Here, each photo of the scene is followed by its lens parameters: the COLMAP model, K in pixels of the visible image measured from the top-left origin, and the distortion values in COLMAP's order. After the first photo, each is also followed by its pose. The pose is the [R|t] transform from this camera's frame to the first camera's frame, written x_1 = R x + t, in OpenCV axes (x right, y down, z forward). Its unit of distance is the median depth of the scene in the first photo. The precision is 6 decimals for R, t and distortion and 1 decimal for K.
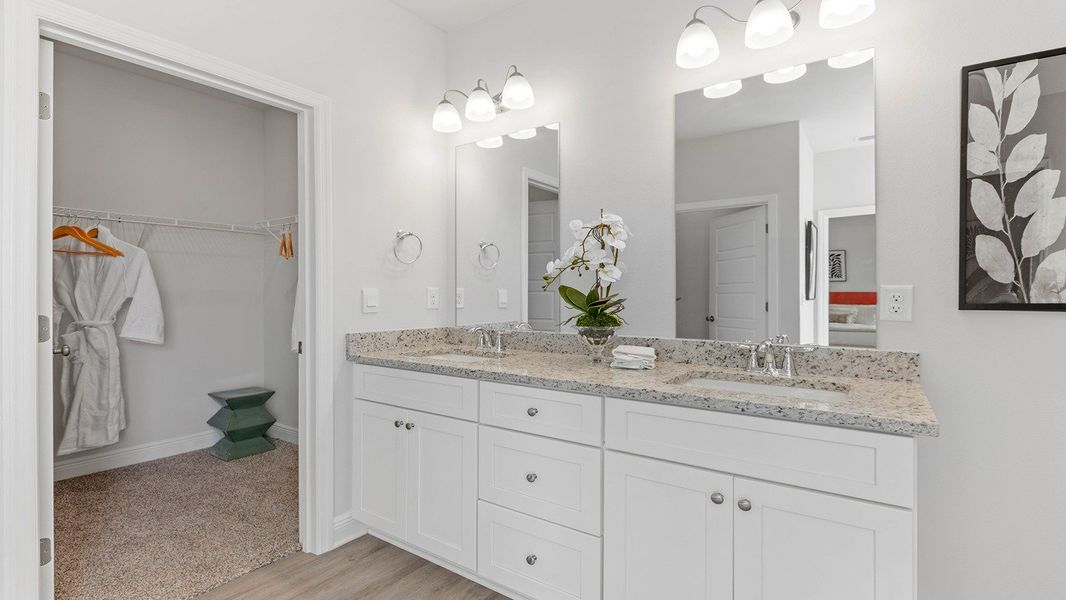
lens RADIAL K [[481.4, 0, 547.8], [0, 481.4, 291.8], [0, 0, 1]] dist [-0.016097, 0.000422]
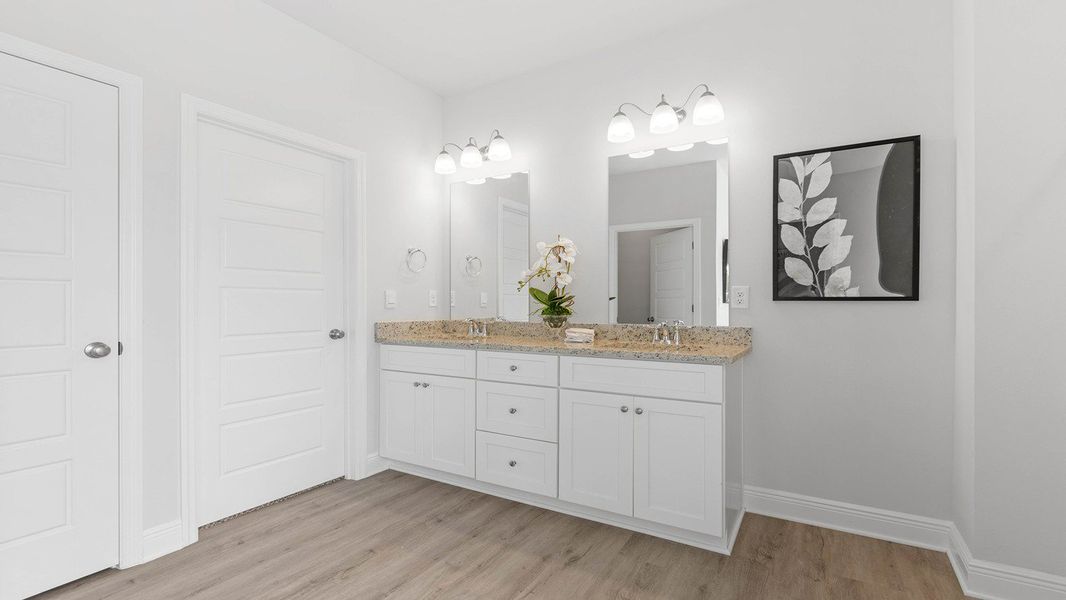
lens RADIAL K [[481.4, 0, 536.1], [0, 481.4, 300.8], [0, 0, 1]] dist [-0.016097, 0.000422]
pose [[0.998542, 0.001166, 0.053976, -0.035807], [-0.001042, 0.999997, -0.002319, 0.030426], [-0.053978, 0.002259, 0.998540, -0.454596]]
